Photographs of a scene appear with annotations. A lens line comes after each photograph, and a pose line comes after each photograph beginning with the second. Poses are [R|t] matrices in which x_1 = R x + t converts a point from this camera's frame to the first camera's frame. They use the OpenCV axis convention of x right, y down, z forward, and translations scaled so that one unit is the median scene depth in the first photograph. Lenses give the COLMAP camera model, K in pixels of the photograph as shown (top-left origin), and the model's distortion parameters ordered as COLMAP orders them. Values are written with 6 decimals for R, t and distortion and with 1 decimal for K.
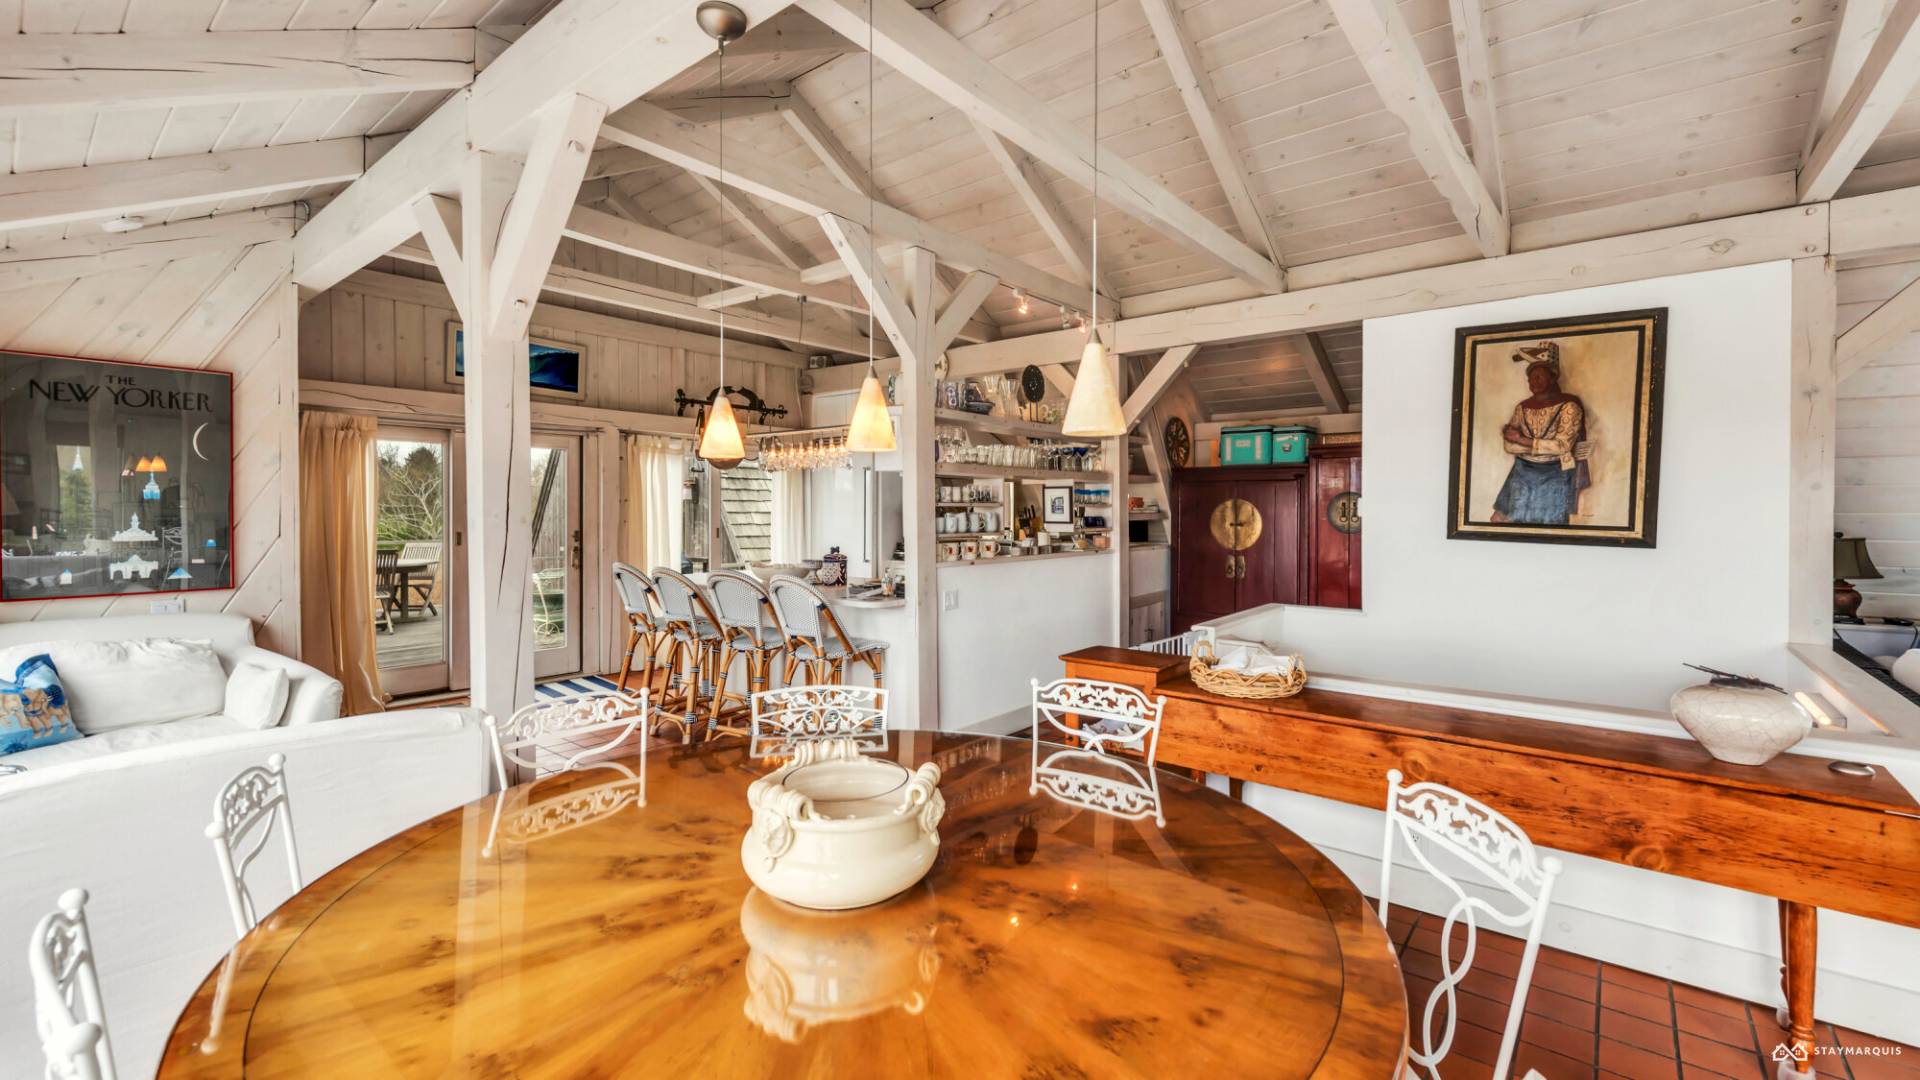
lens RADIAL K [[780.8, 0, 959.4], [0, 780.8, 525.2], [0, 0, 1]] dist [0.002468, 0.000134]
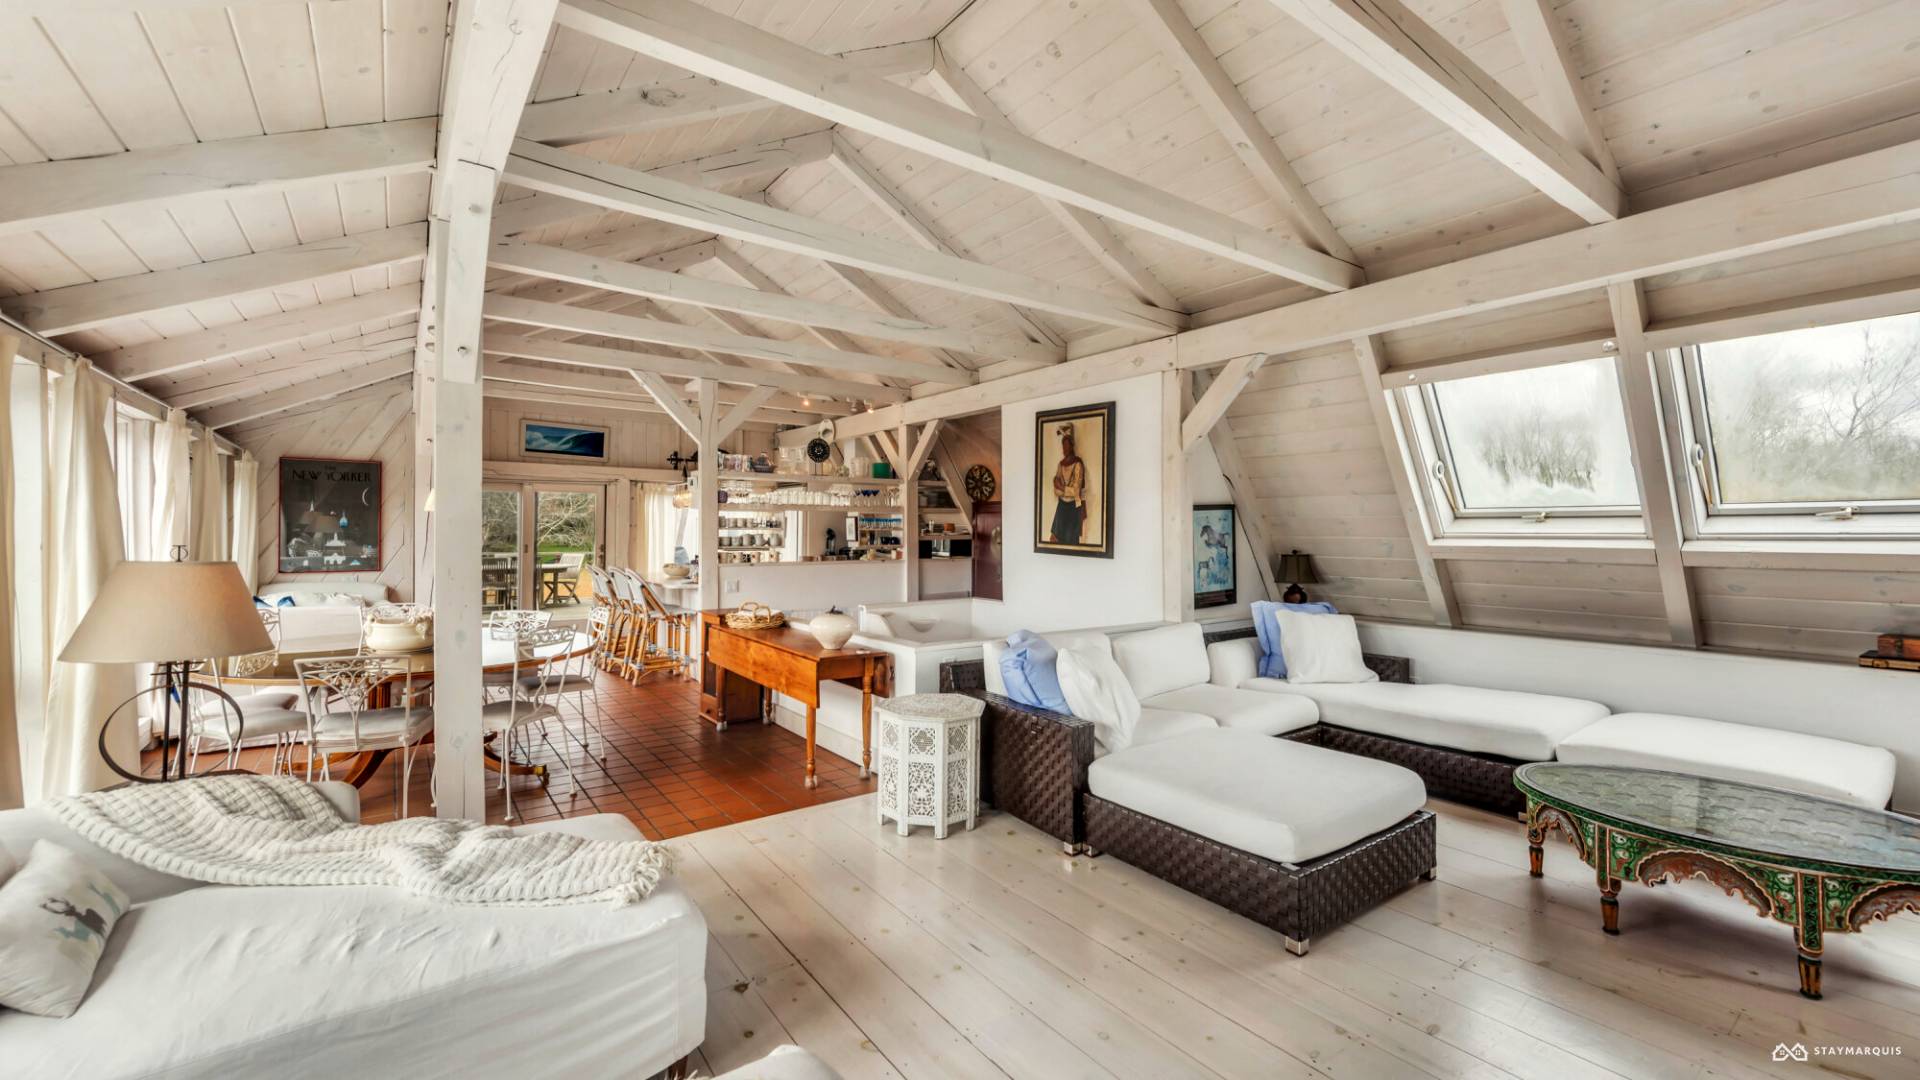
lens RADIAL K [[780.8, 0, 996.2], [0, 780.8, 543.3], [0, 0, 1]] dist [0.002468, 0.000134]
pose [[0.969669, 0.006673, -0.244331, 0.987341], [-0.007843, 0.999962, -0.003817, 0.006156], [0.244296, 0.005617, 0.969684, -0.497191]]
